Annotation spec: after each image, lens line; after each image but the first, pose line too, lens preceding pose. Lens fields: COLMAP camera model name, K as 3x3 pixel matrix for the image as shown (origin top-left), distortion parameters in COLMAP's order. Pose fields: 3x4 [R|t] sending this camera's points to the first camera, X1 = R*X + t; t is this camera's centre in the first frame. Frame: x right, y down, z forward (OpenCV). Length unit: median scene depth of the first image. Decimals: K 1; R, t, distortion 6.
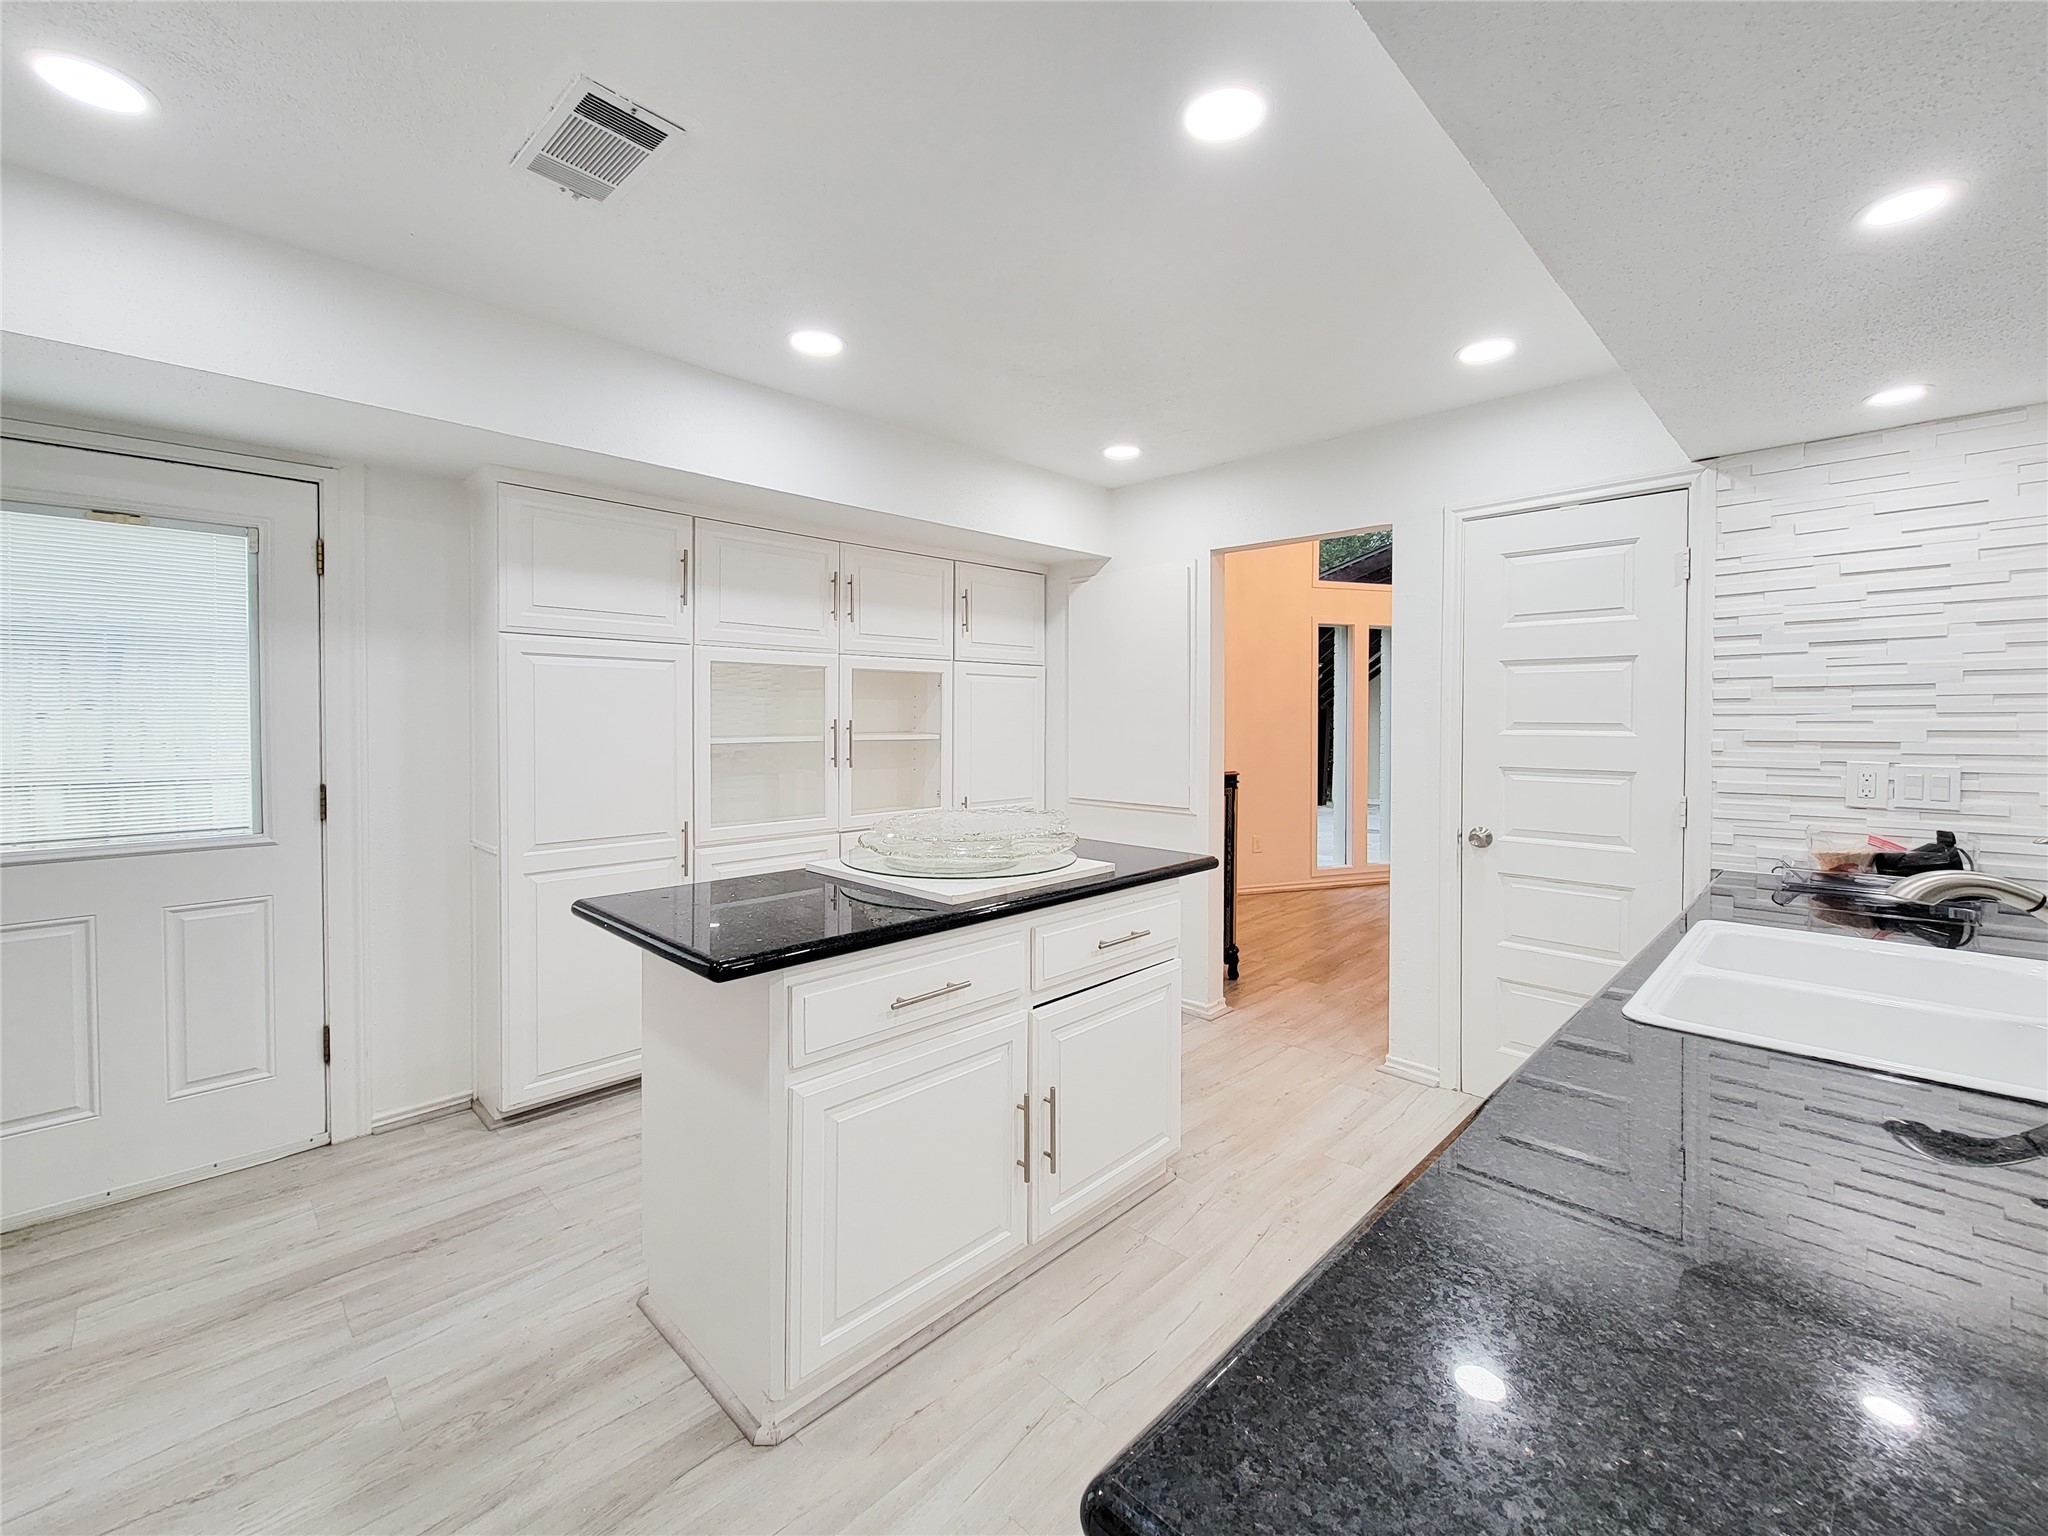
lens RADIAL K [[851.6, 0, 1063.2], [0, 851.6, 716.0], [0, 0, 1]] dist [0.002701, -0.004020]
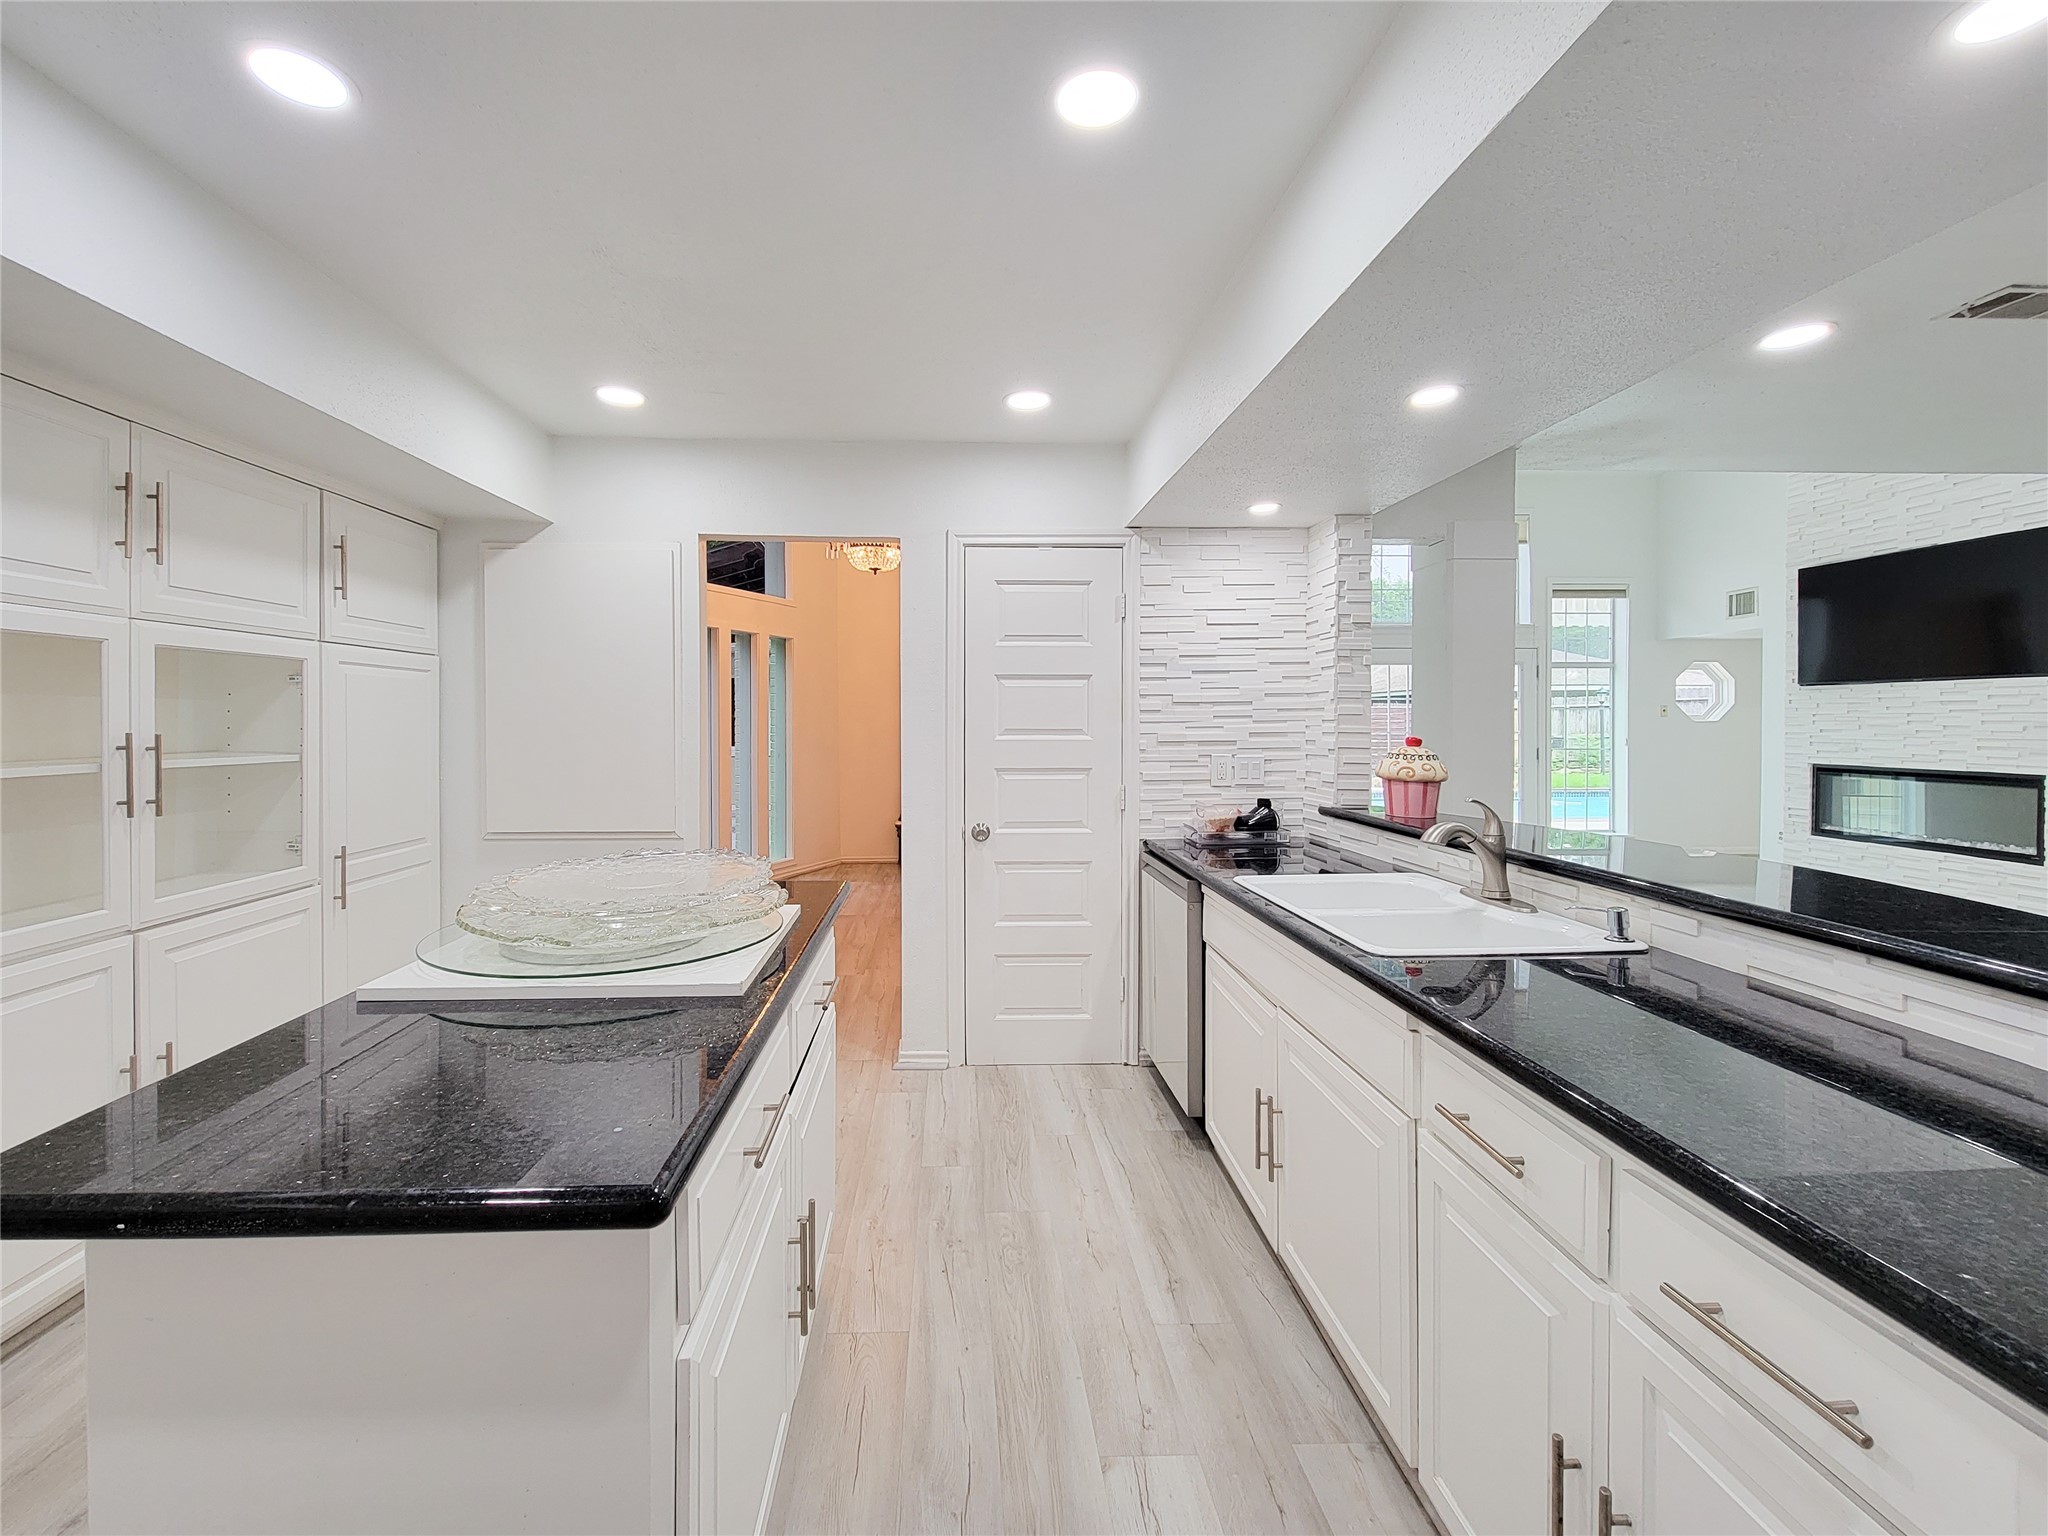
lens RADIAL K [[851.6, 0, 974.6], [0, 851.6, 721.2], [0, 0, 1]] dist [0.002701, -0.004020]
pose [[0.699695, -0.002294, 0.714438, -0.308195], [0.000864, 0.999997, 0.002365, -0.005480], [-0.714441, -0.001038, 0.699695, 0.224371]]
